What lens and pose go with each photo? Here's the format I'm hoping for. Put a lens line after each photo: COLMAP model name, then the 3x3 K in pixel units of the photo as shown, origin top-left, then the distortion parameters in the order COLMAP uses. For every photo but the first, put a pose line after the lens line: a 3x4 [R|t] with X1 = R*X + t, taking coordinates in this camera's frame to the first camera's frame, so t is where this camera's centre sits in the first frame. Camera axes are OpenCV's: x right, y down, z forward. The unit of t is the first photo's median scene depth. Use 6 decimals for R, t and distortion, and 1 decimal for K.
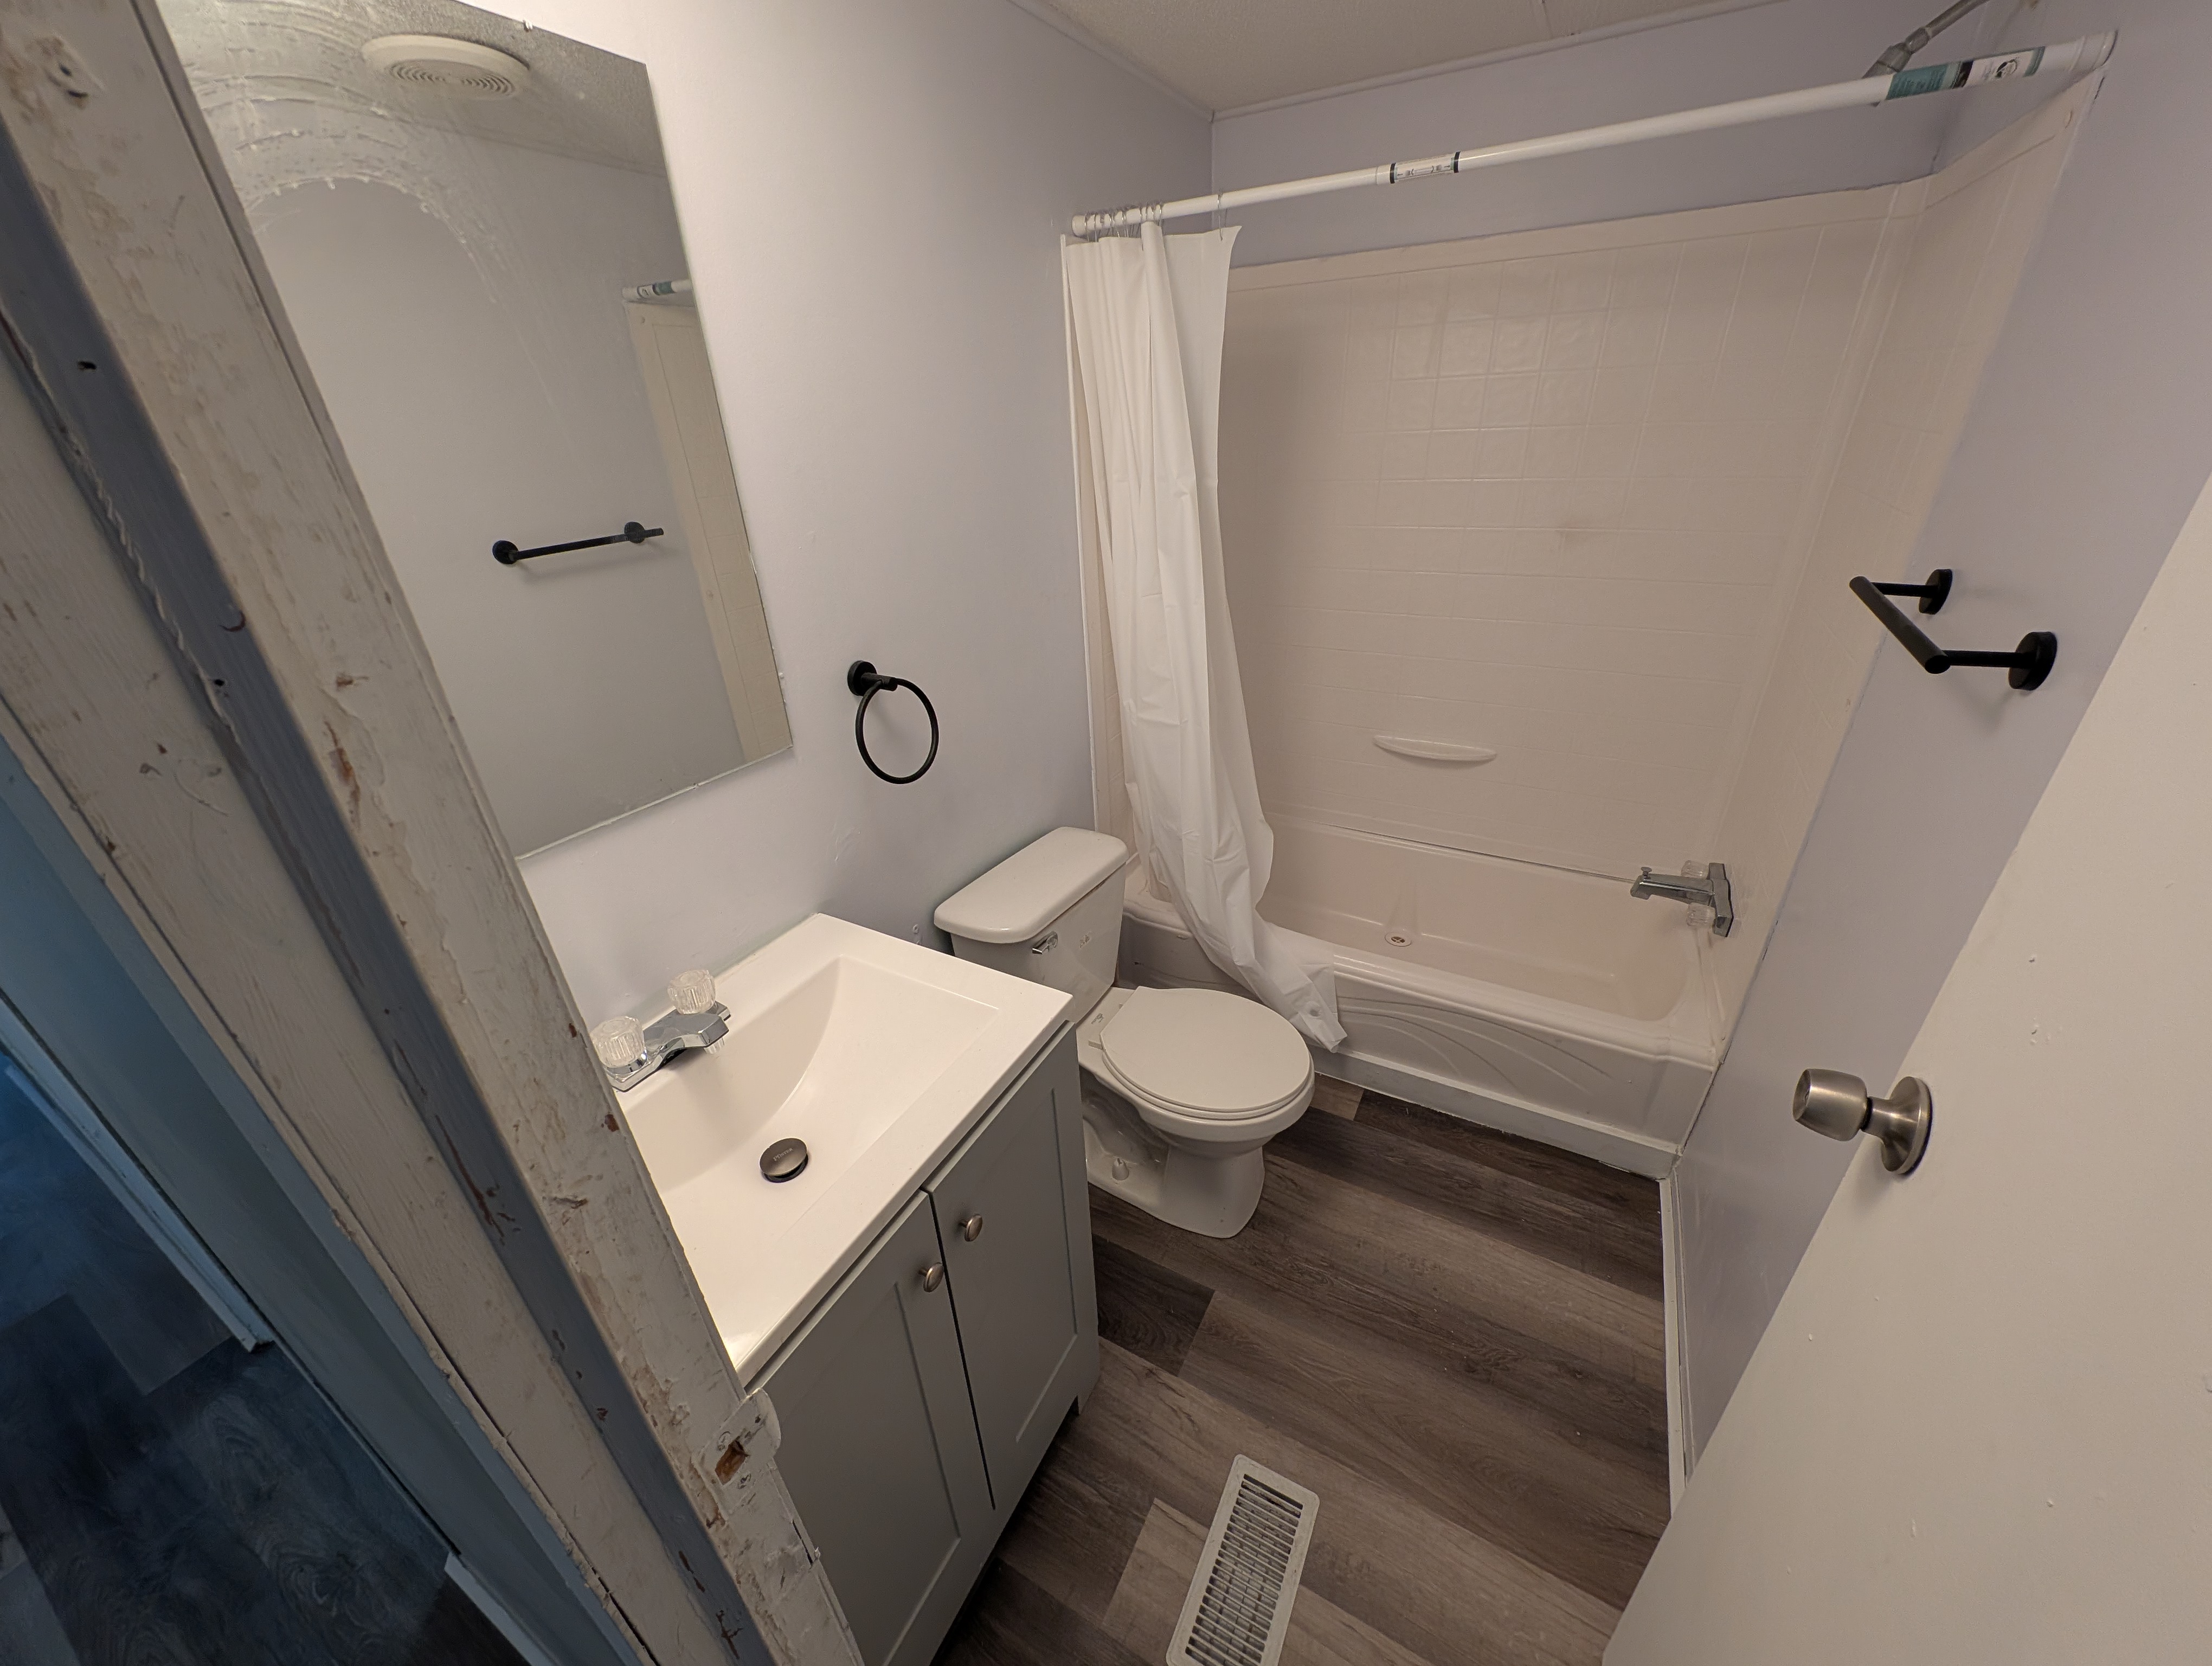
lens RADIAL K [[824.9, 0, 1106.0], [0, 824.9, 833.0], [0, 0, 1]] dist [0.000590, 0.000162]
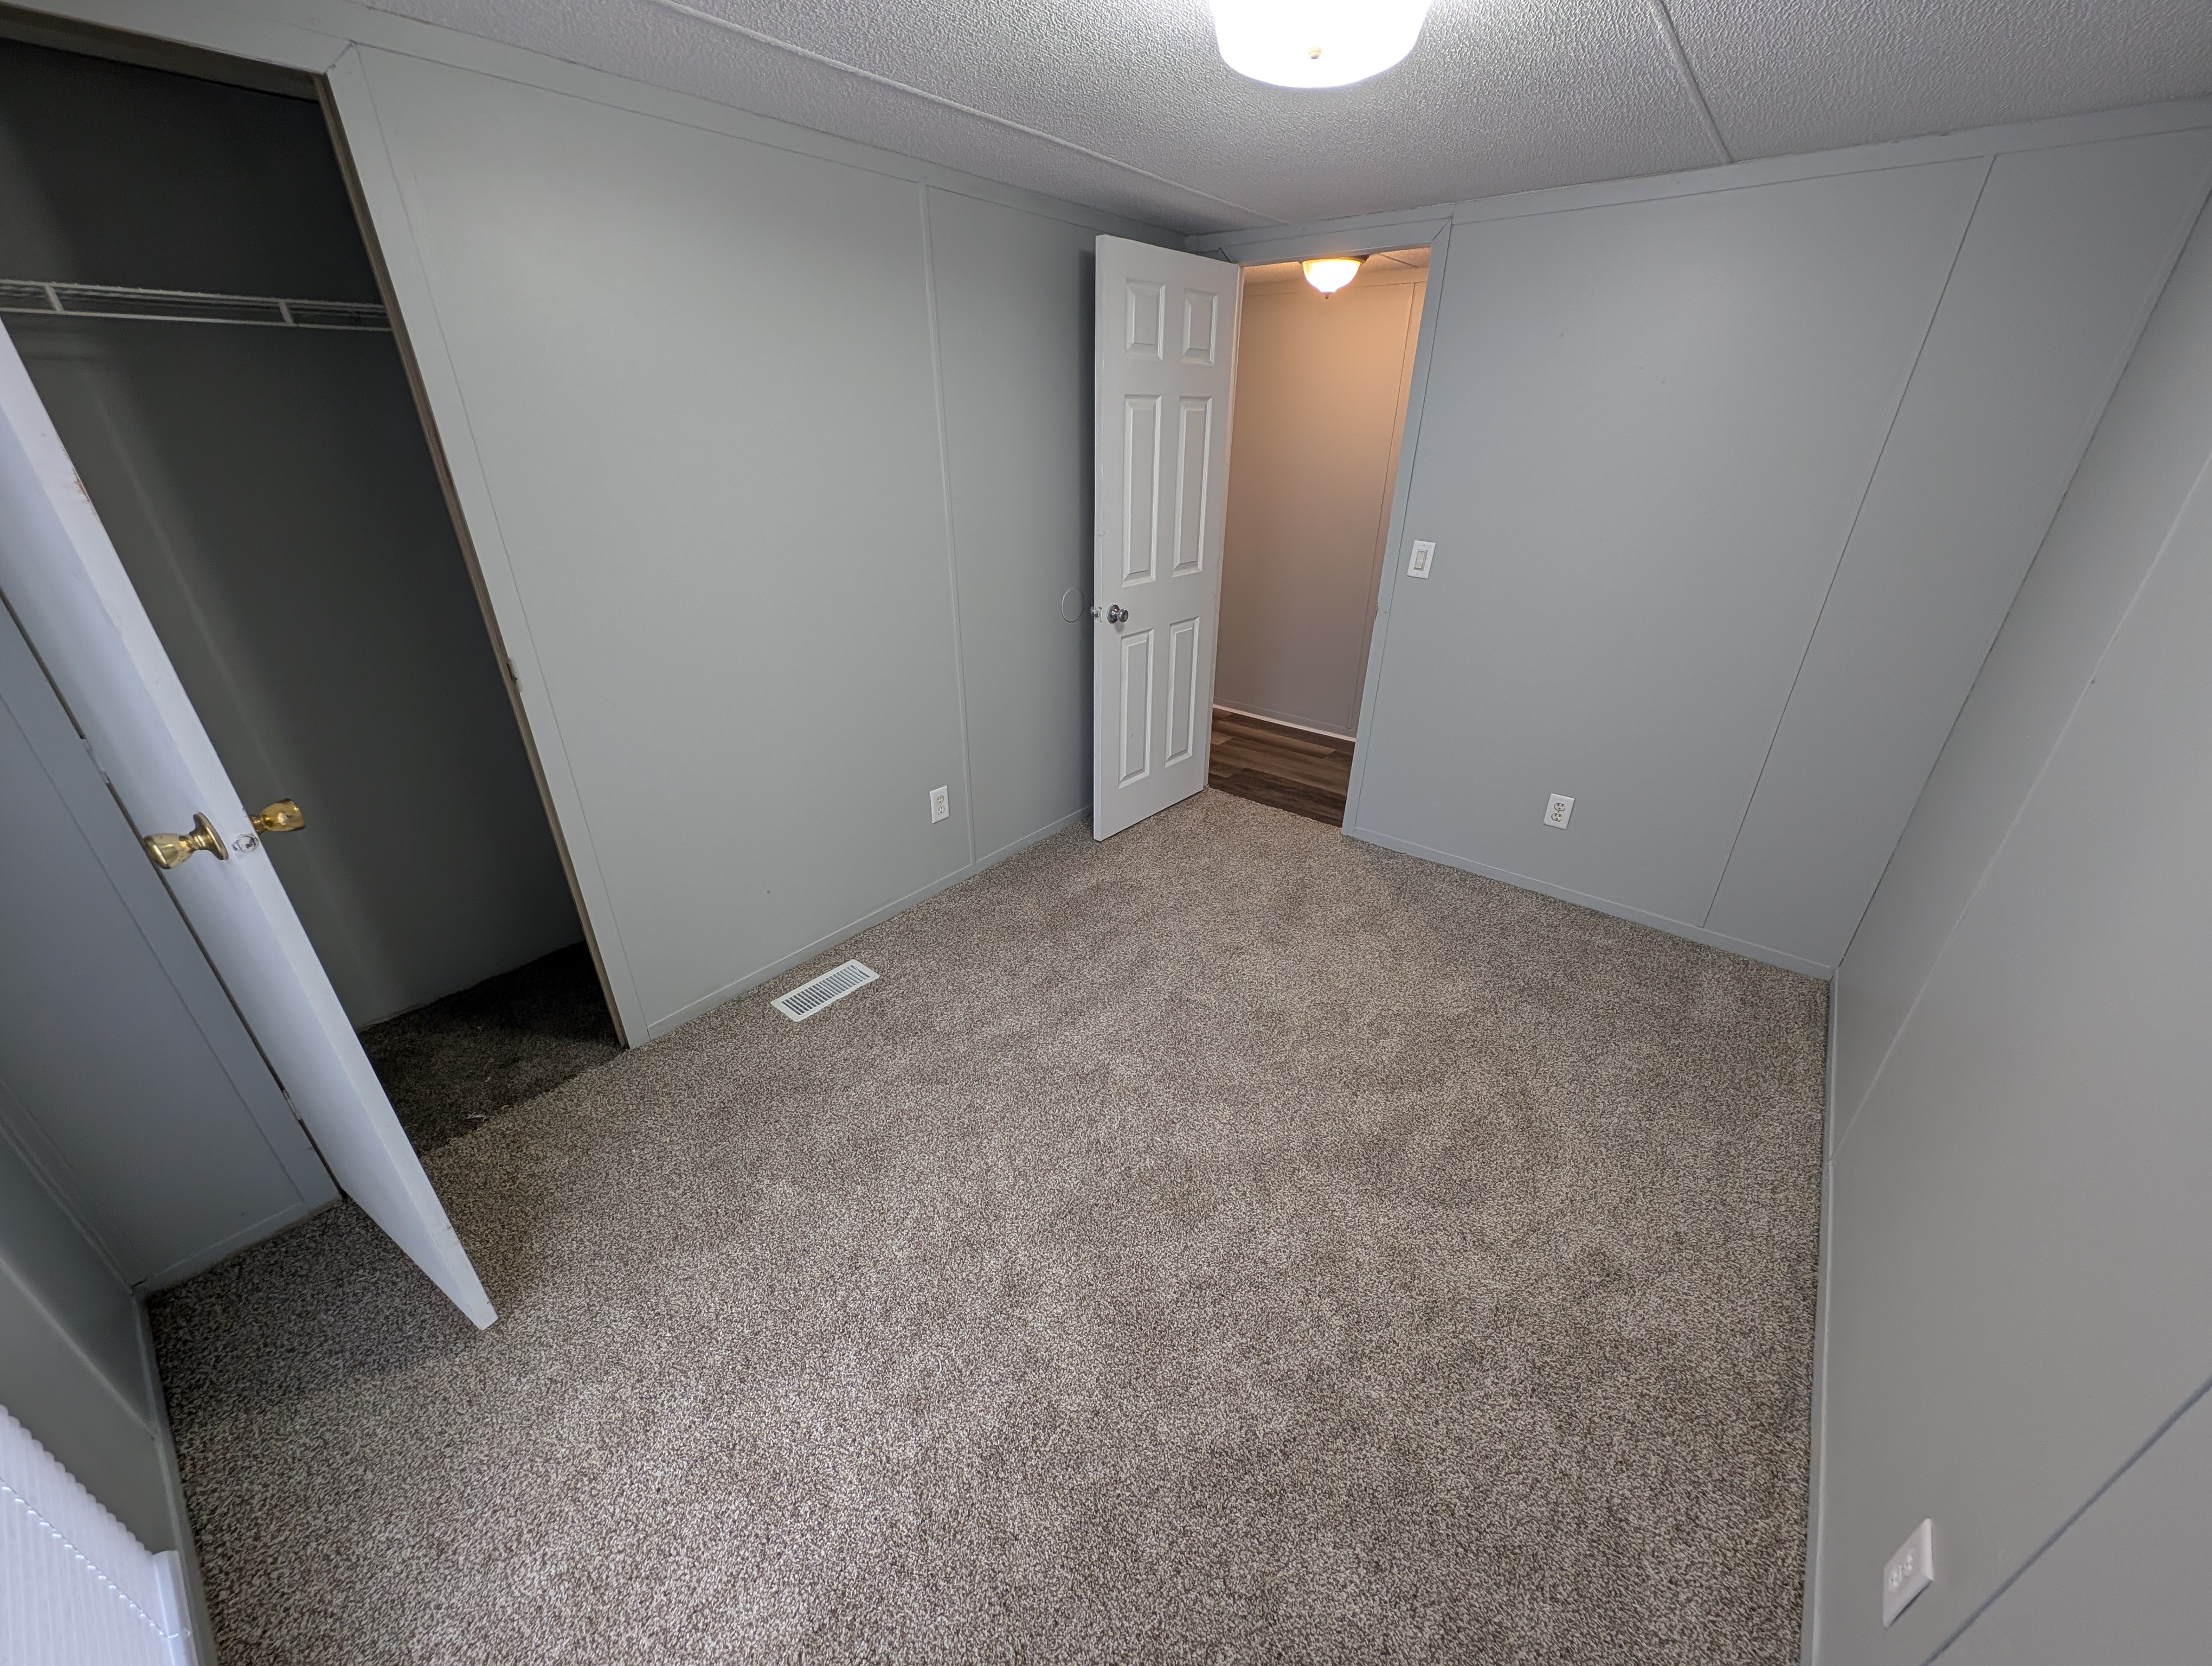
lens RADIAL K [[830.5, 0, 1103.2], [0, 830.5, 829.8], [0, 0, 1]] dist [-0.000368, -0.000475]
pose [[-0.983787, -0.042863, 0.174141, -0.893917], [0.114002, 0.600109, 0.791753, -1.409938], [-0.138440, 0.798769, -0.585493, 2.799459]]
